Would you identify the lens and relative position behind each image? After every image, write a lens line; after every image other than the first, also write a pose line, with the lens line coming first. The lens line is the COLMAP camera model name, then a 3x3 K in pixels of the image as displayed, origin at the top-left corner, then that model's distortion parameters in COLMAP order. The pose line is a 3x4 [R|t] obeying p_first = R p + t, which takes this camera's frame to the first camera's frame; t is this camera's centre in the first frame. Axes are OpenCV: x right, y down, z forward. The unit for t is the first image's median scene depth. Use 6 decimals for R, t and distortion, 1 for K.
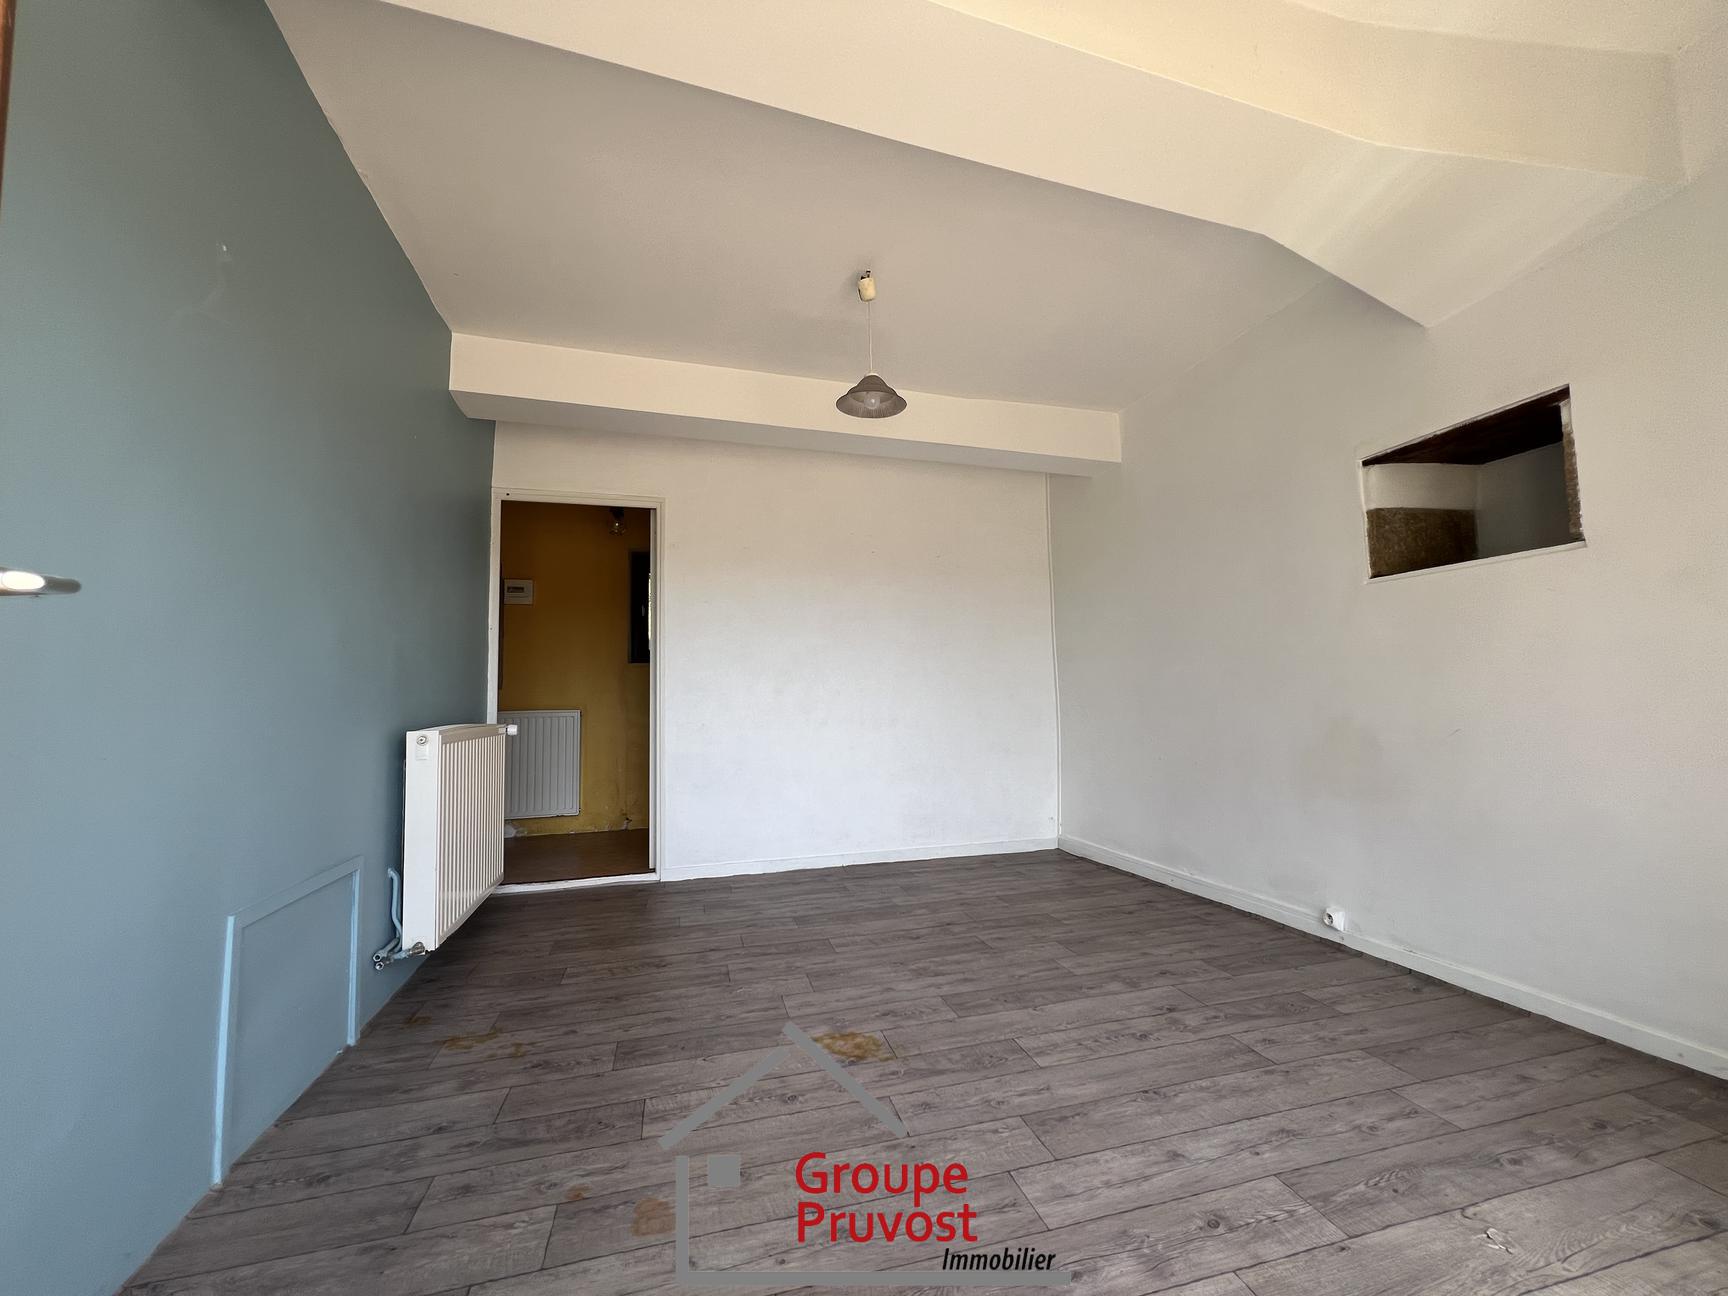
lens RADIAL K [[694.2, 0, 857.3], [0, 694.2, 646.5], [0, 0, 1]] dist [0.000548, 0.000165]
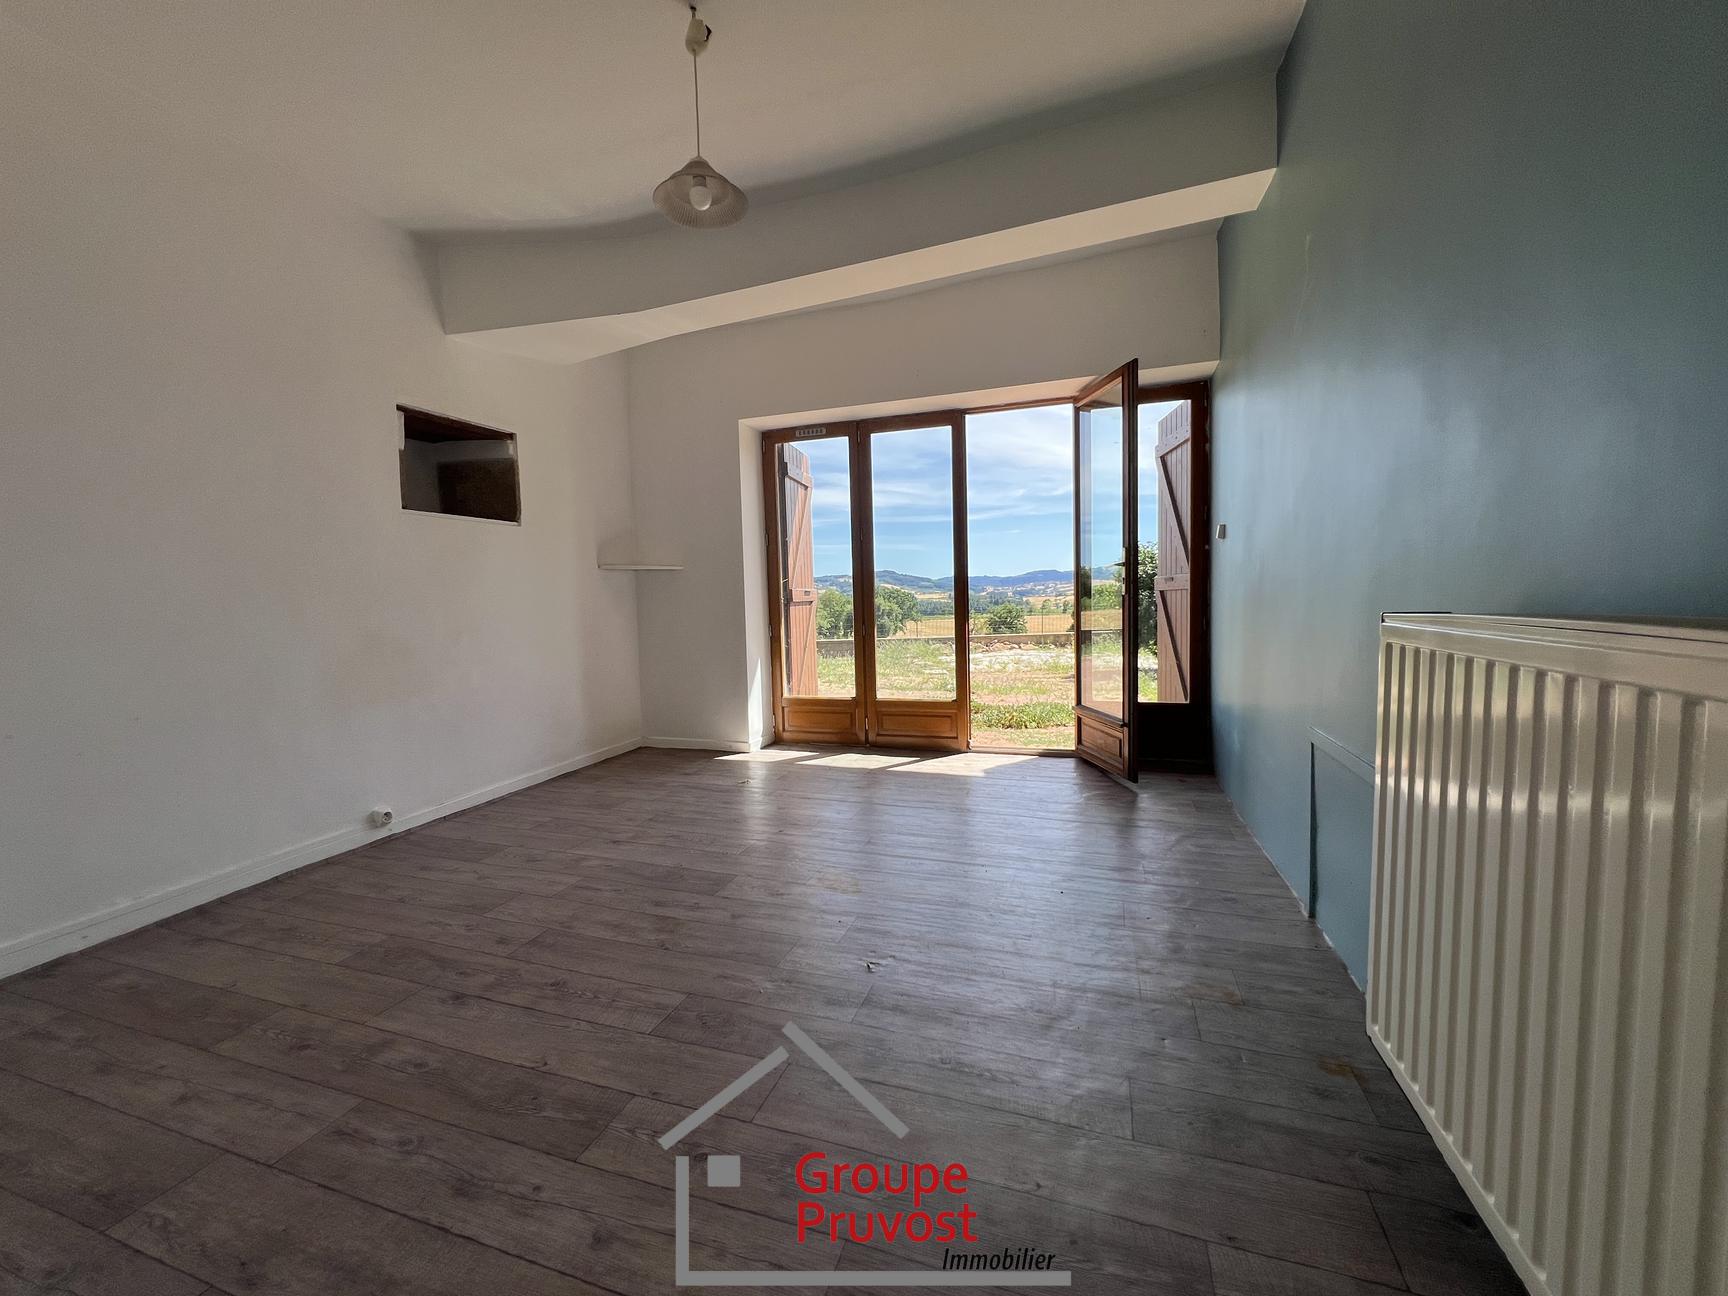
lens RADIAL K [[694.2, 0, 857.3], [0, 694.2, 646.5], [0, 0, 1]] dist [0.000548, 0.000165]
pose [[-0.830979, 0.002938, 0.556296, -0.579090], [0.003018, 0.999995, -0.000773, 0.145385], [-0.556295, 0.001037, -0.830984, 1.642118]]
